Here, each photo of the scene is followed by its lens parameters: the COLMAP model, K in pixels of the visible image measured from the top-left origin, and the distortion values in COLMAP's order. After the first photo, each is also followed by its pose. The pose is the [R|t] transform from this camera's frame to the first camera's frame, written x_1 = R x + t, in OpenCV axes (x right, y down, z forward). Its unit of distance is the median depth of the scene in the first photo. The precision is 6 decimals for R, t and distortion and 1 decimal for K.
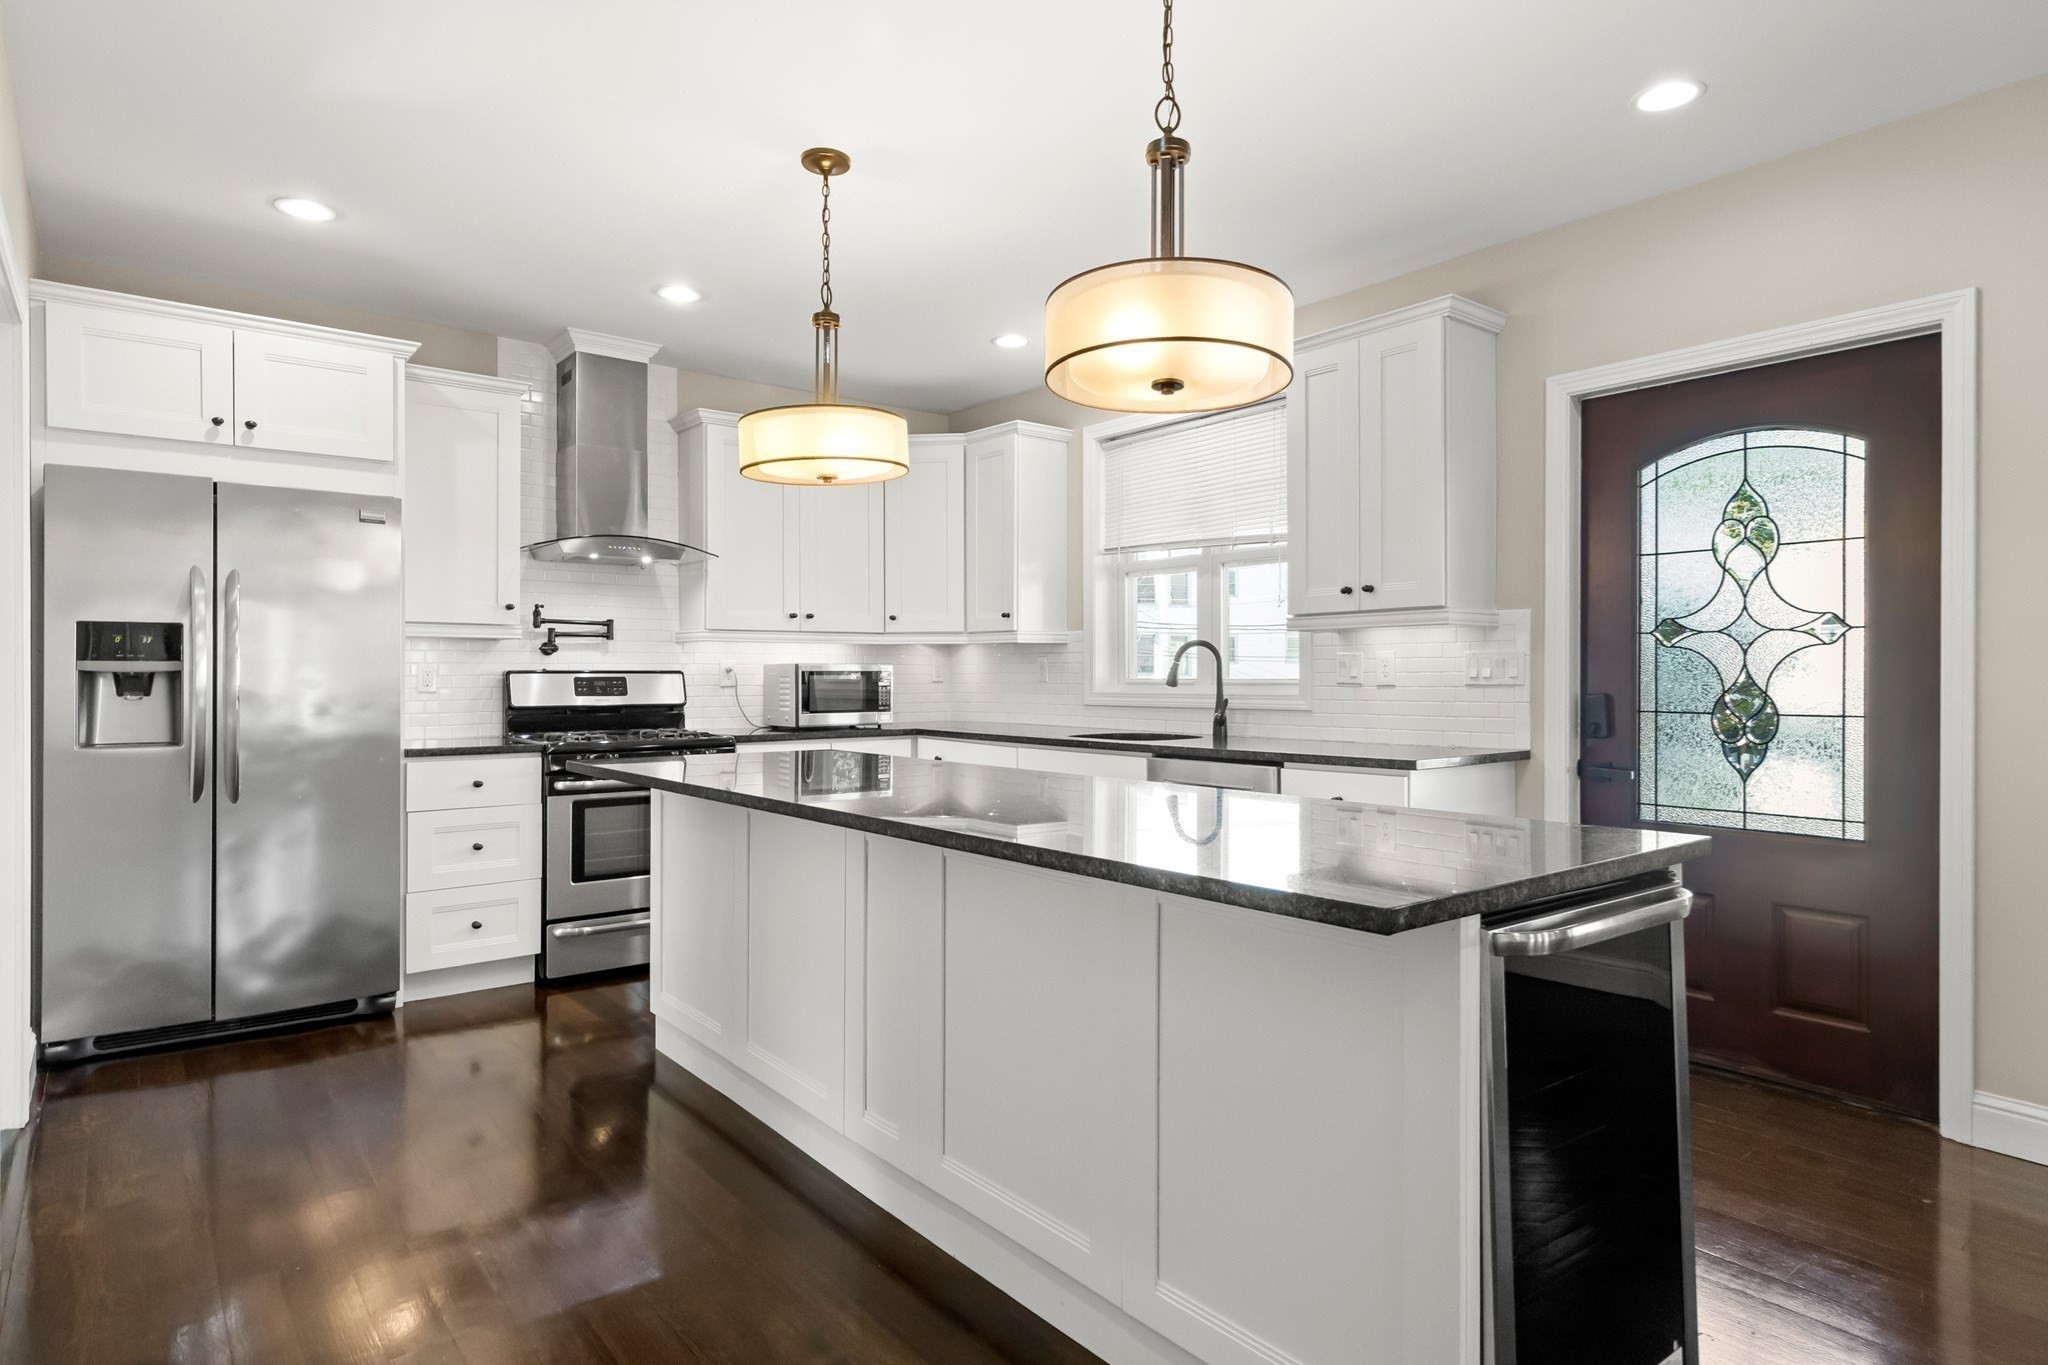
lens RADIAL K [[1160.3, 0, 1046.0], [0, 1160.3, 667.3], [0, 0, 1]] dist [0.010569, -0.000300]
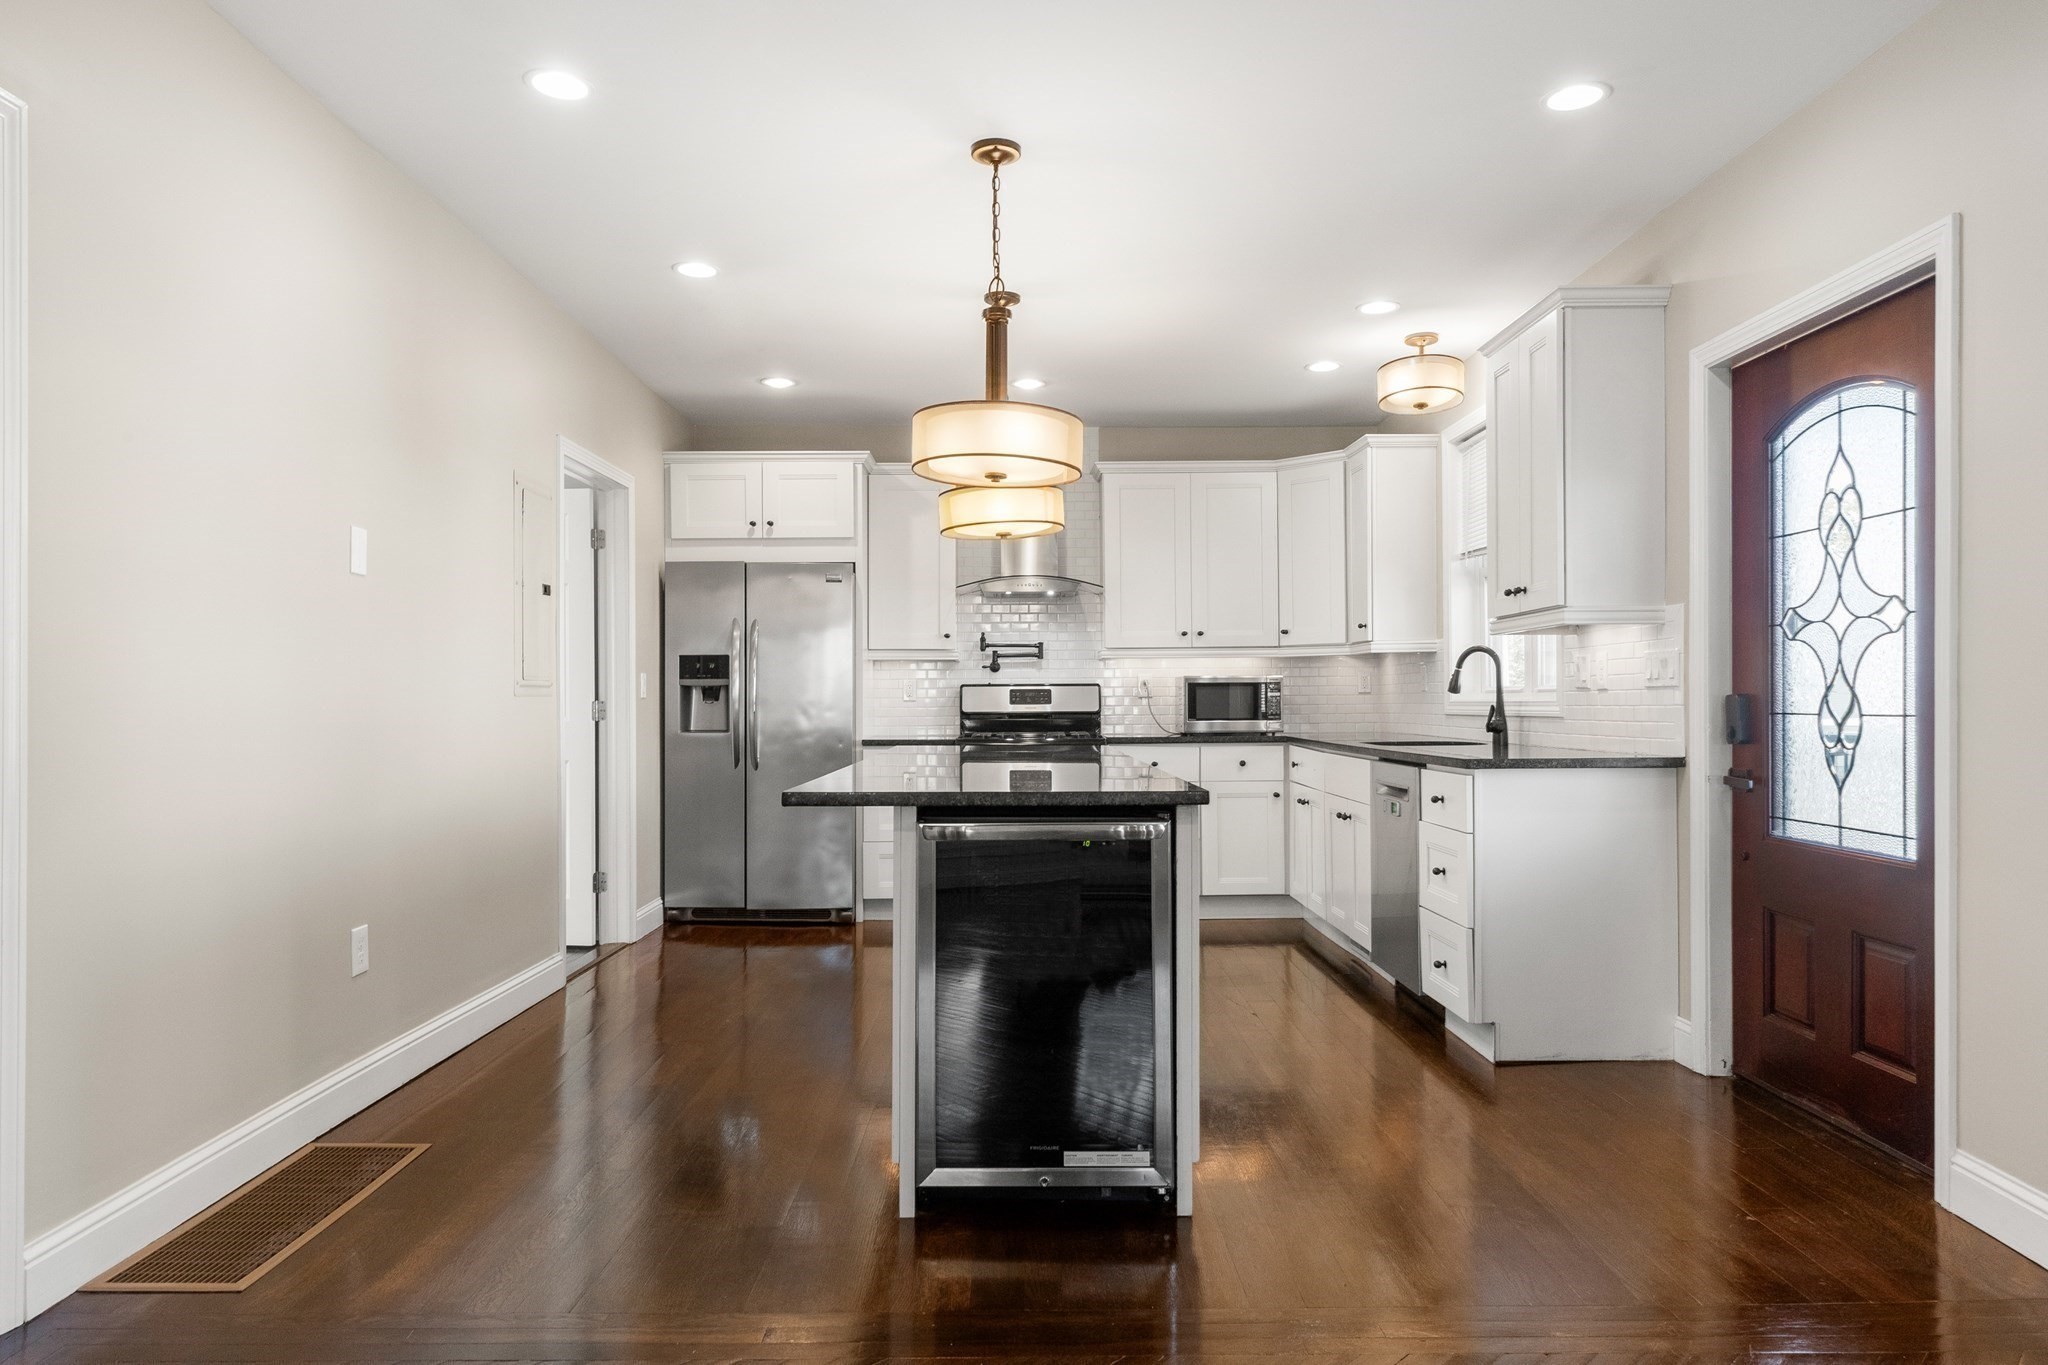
lens RADIAL K [[1379.0, 0, 1016.9], [0, 1379.0, 687.6], [0, 0, 1]] dist [0.025510, 0.000494]
pose [[0.767657, -0.009269, -0.640794, 0.713113], [0.008800, 0.999954, -0.003922, 0.016128], [0.640800, -0.002628, 0.767703, -0.177372]]
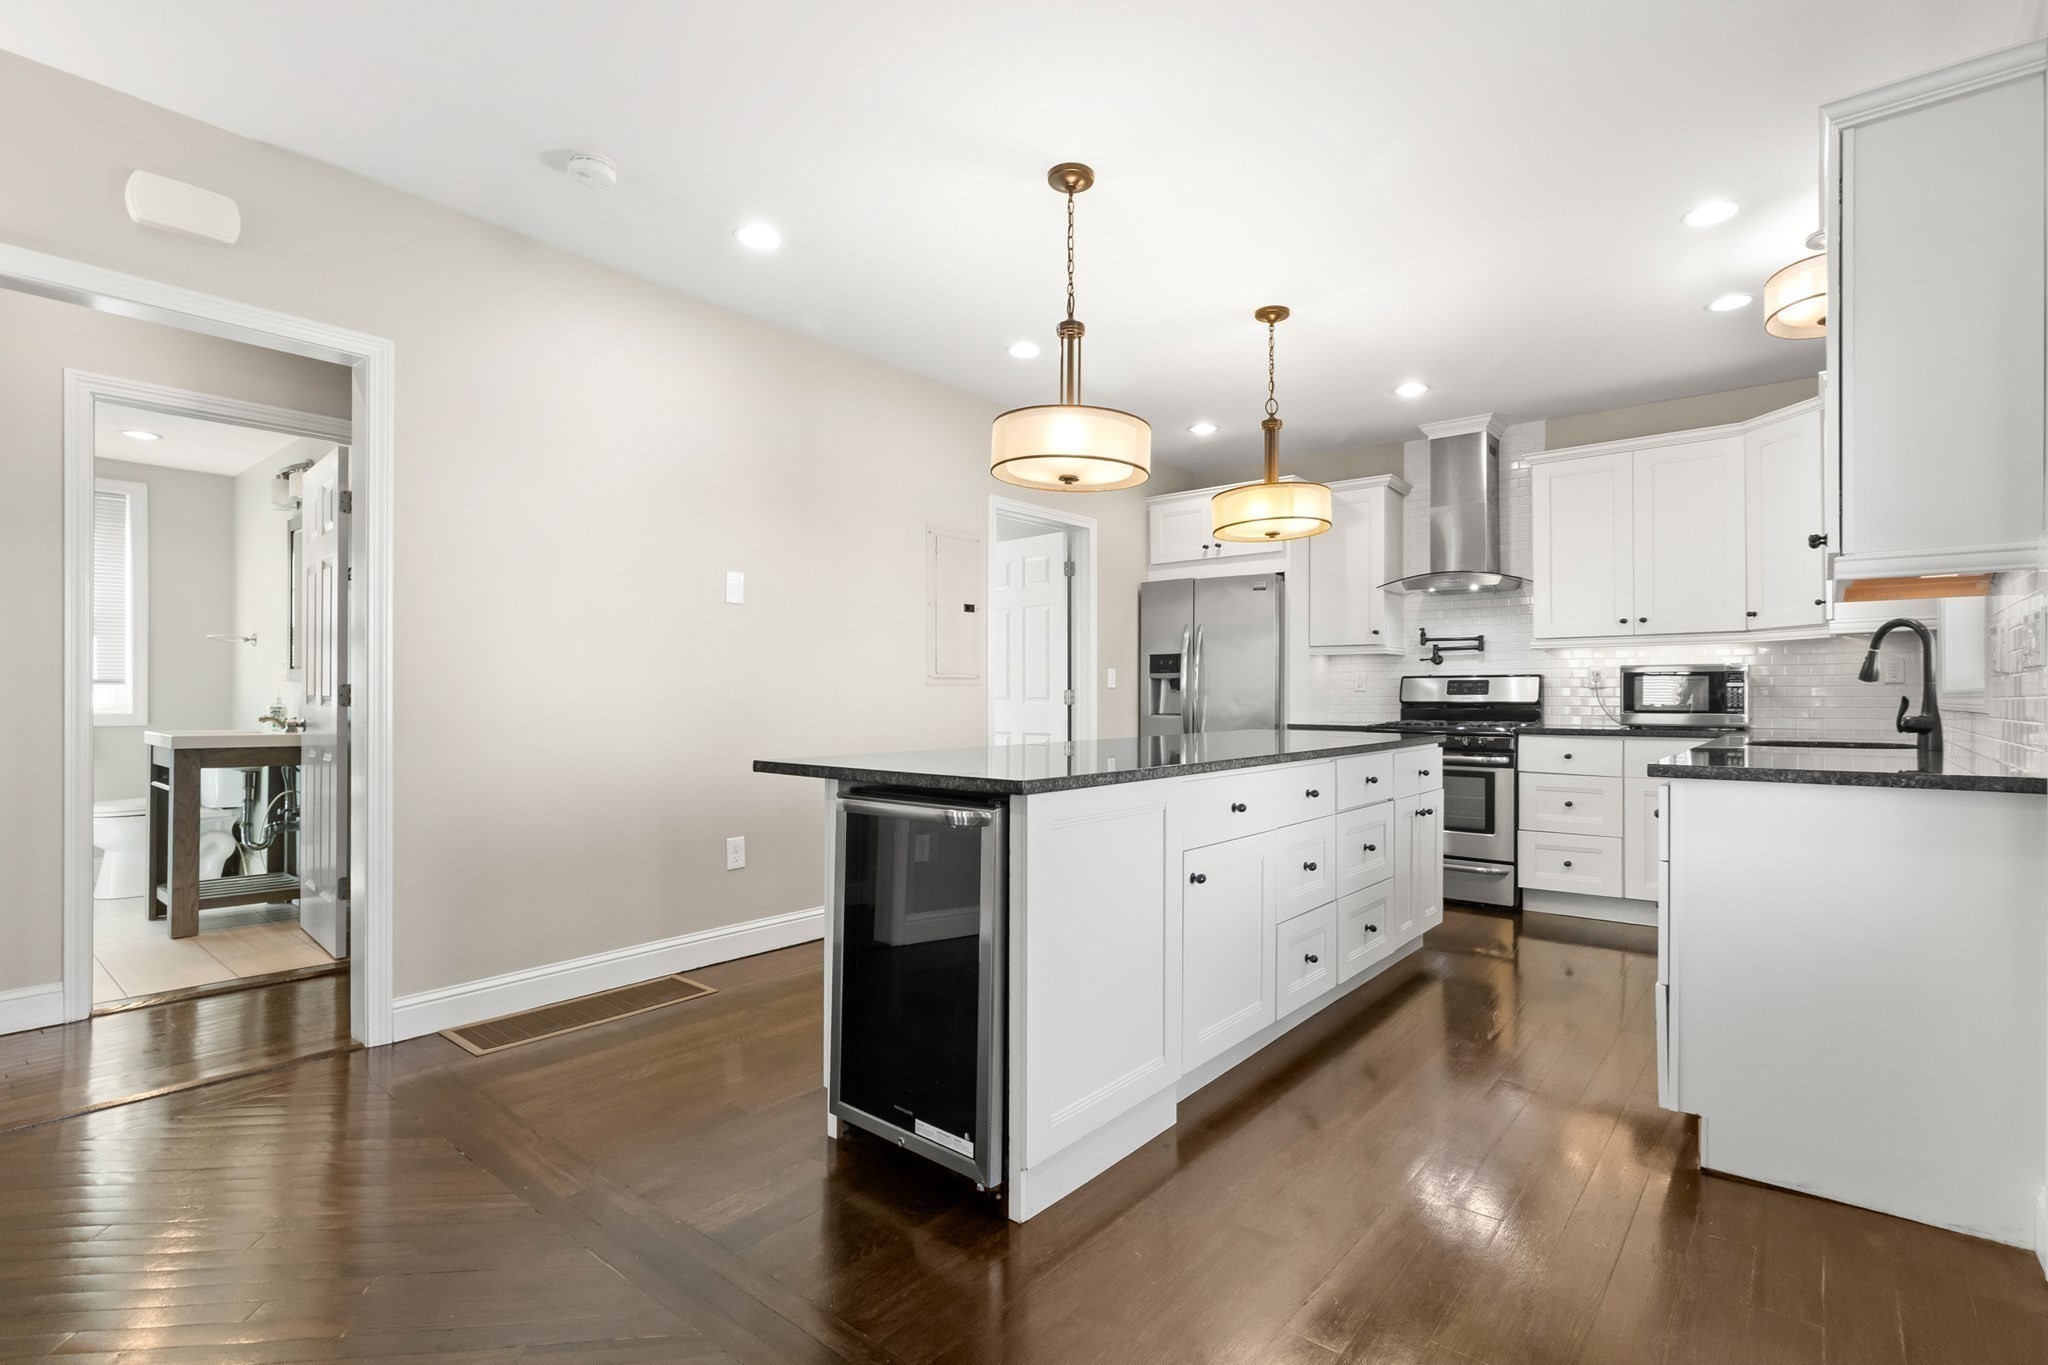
lens RADIAL K [[990.6, 0, 1019.9], [0, 990.6, 690.4], [0, 0, 1]] dist [0.006578, 0.000414]
pose [[0.170527, -0.003421, -0.985347, 0.818600], [0.005693, 0.999981, -0.002487, 0.025794], [0.985337, -0.005185, 0.170543, 0.412441]]
